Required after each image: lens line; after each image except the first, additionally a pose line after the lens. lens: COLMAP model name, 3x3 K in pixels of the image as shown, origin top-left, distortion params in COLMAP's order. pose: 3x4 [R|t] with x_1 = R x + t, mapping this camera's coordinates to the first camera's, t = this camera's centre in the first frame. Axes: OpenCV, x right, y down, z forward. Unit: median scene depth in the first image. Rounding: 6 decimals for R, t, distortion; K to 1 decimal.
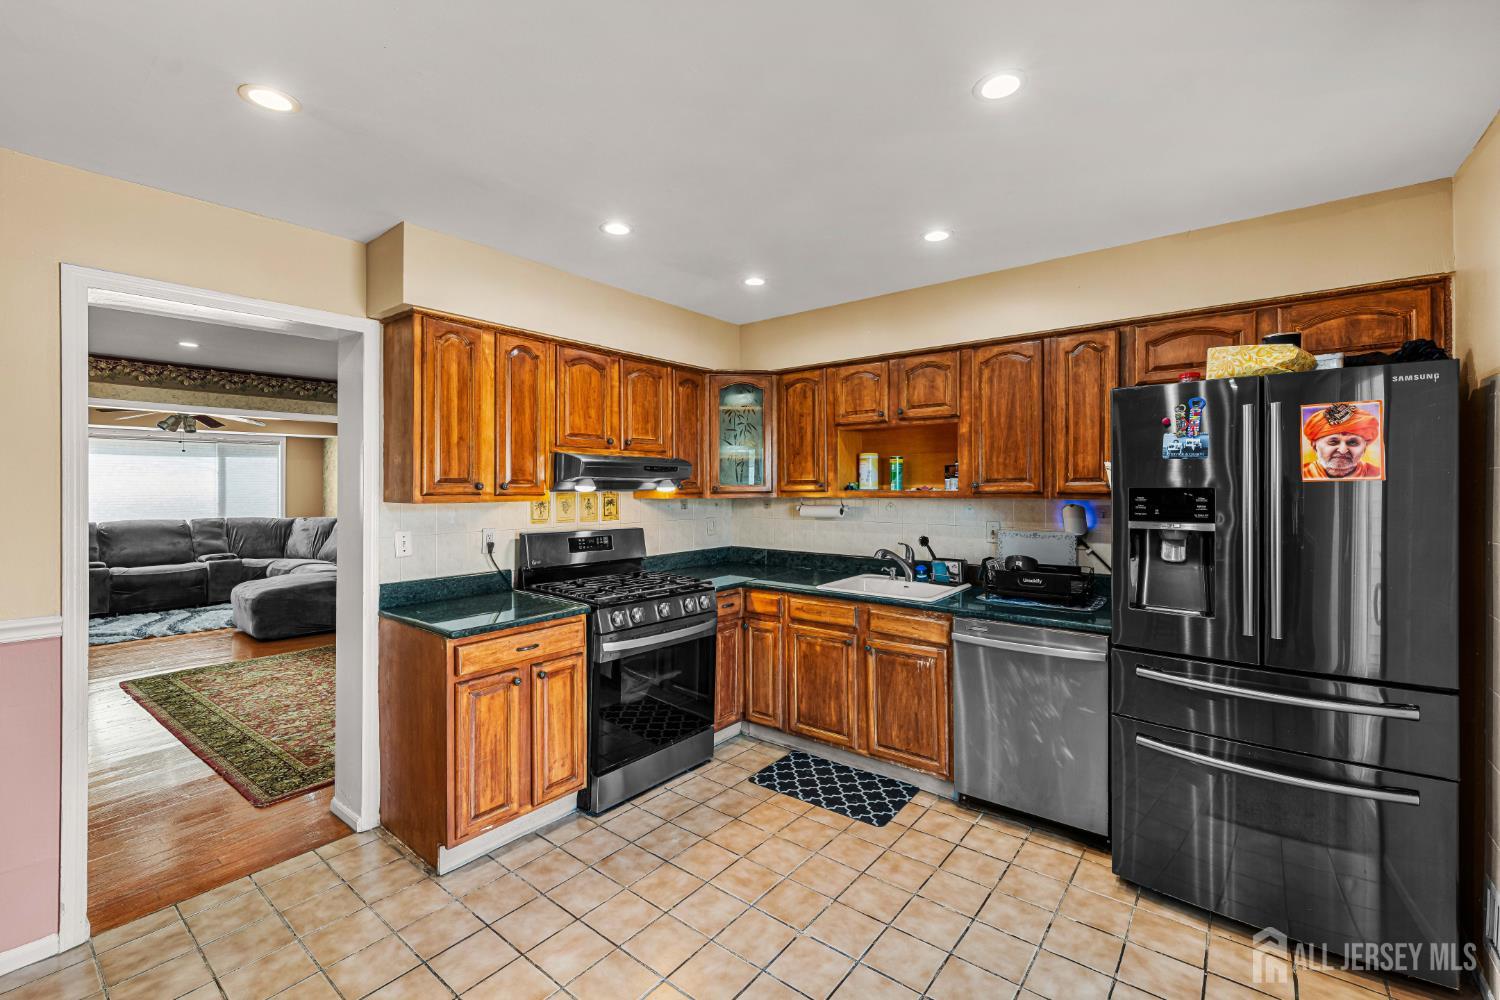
lens RADIAL K [[634.1, 0, 746.1], [0, 634.1, 487.9], [0, 0, 1]] dist [-0.000732, -0.000274]
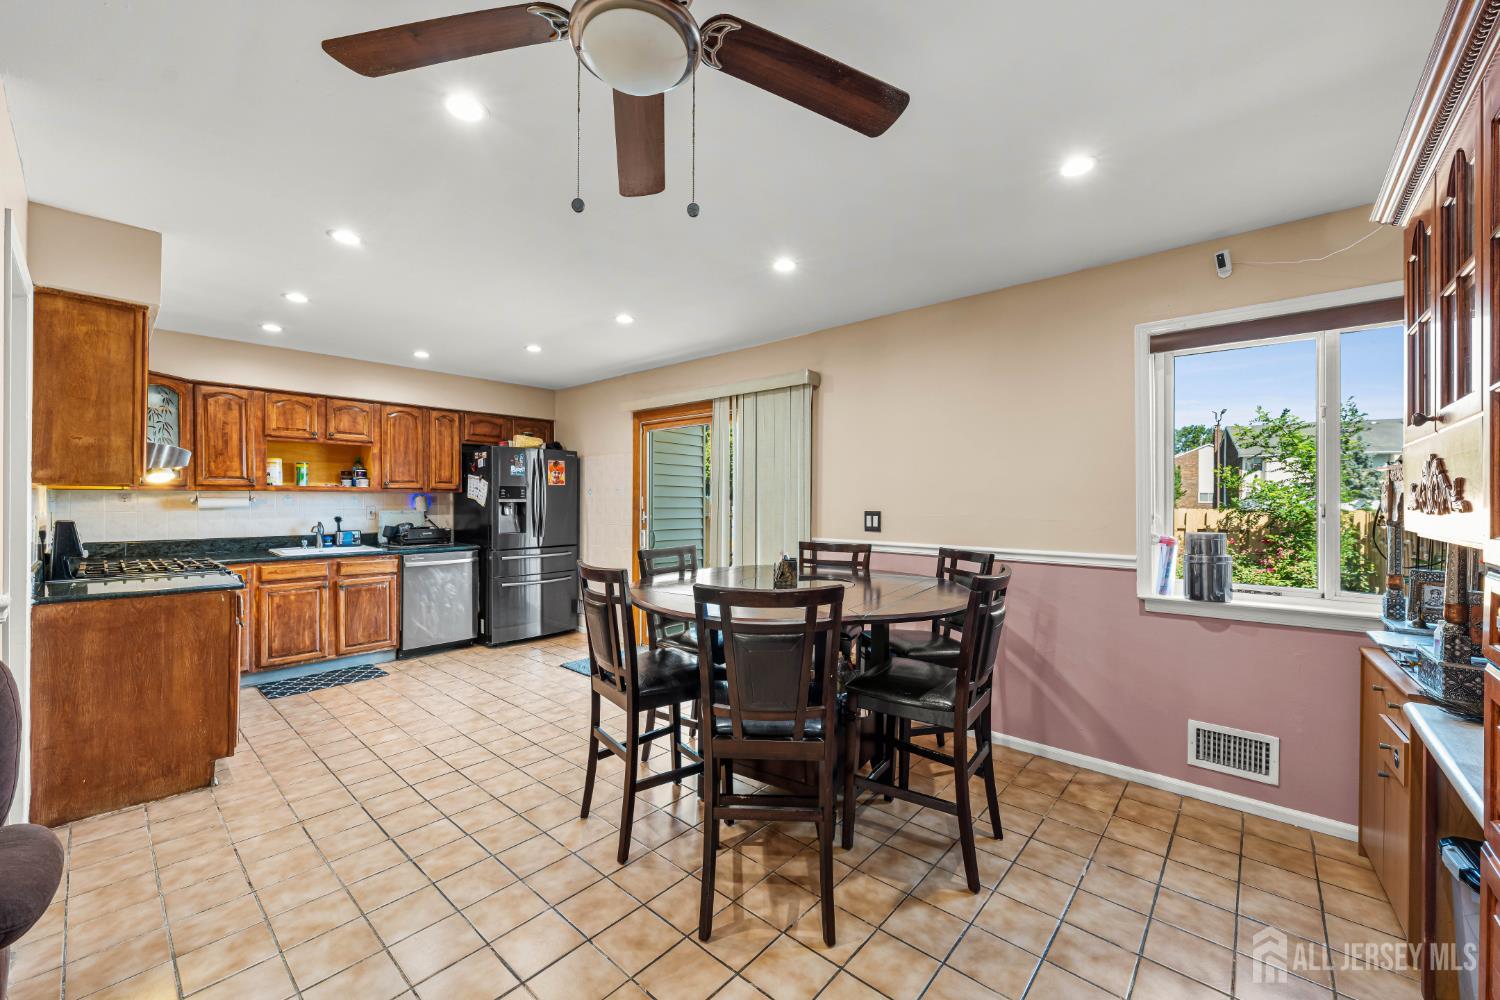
lens RADIAL K [[583.6, 0, 750.0], [0, 583.6, 500.0], [0, 0, 1]] dist [-0.001958, -0.000013]
pose [[0.045158, 0.001928, 0.998978, -1.129500], [0.000242, 0.999998, -0.001941, 0.040822], [-0.998980, 0.000330, 0.045157, -0.066667]]
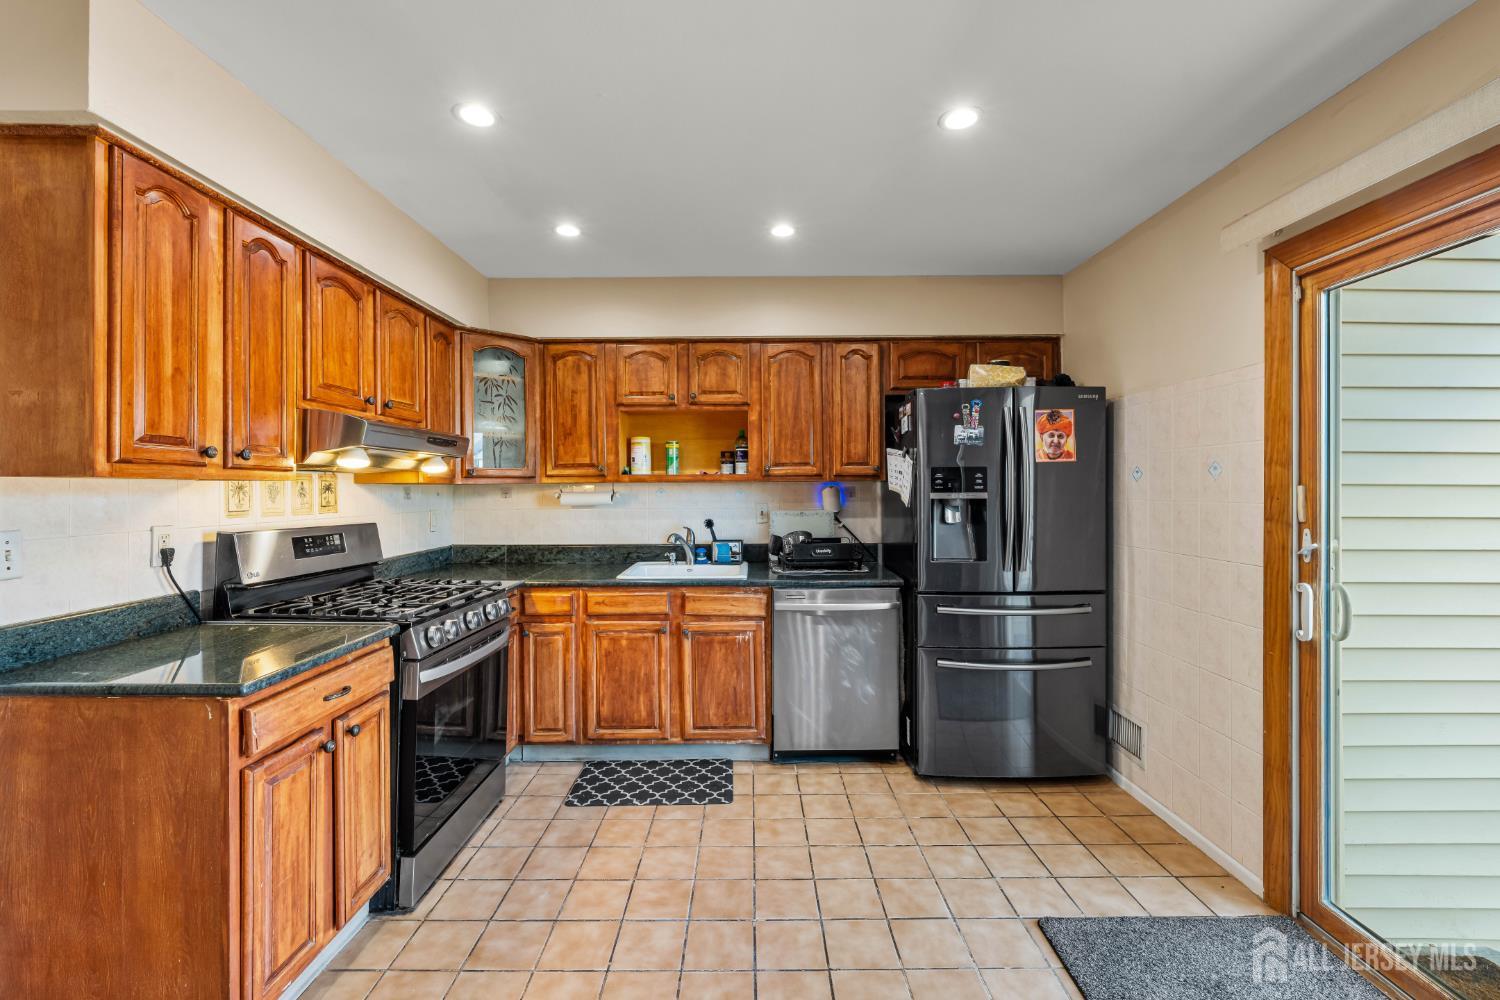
lens RADIAL K [[636.3, 0, 750.6], [0, 636.3, 490.3], [0, 0, 1]] dist [0.000593, 0.000194]
pose [[0.780735, -0.004128, 0.624849, -0.324748], [0.004581, 0.999989, 0.000882, 0.029854], [-0.624846, 0.002174, 0.780745, 0.155244]]
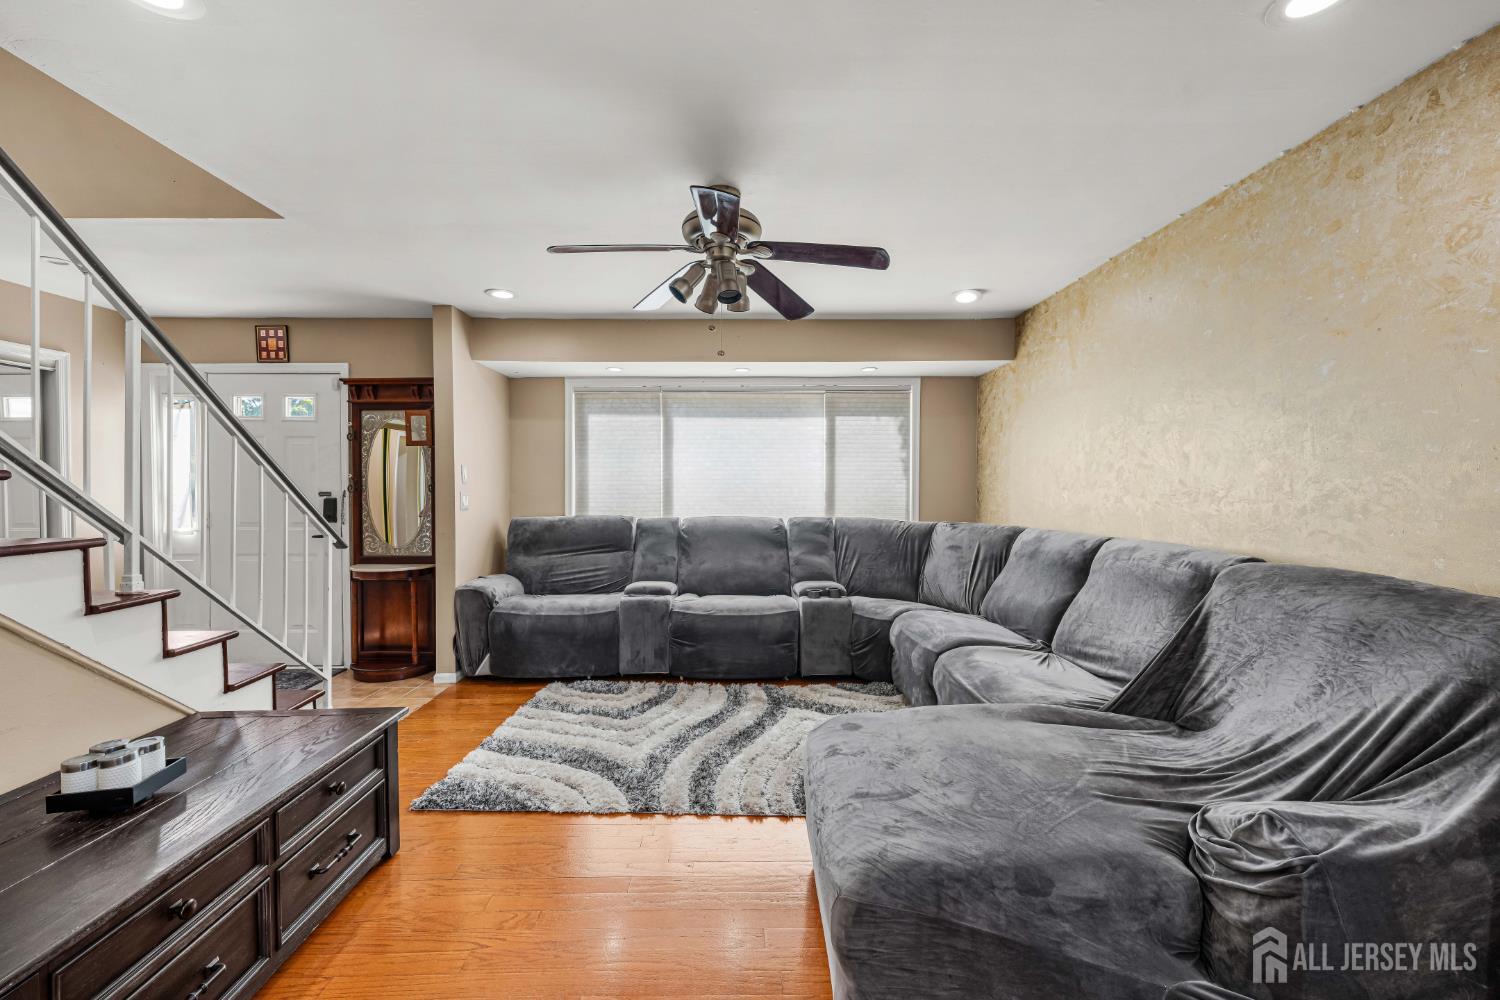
lens RADIAL K [[615.6, 0, 750.0], [0, 615.6, 500.0], [0, 0, 1]] dist [-0.000857, -0.000056]
pose [[0.642644, 0.020394, -0.765894, -1.130219], [-0.007532, 0.999766, 0.020301, 0.051637], [0.766128, -0.007278, 0.642647, 1.491015]]
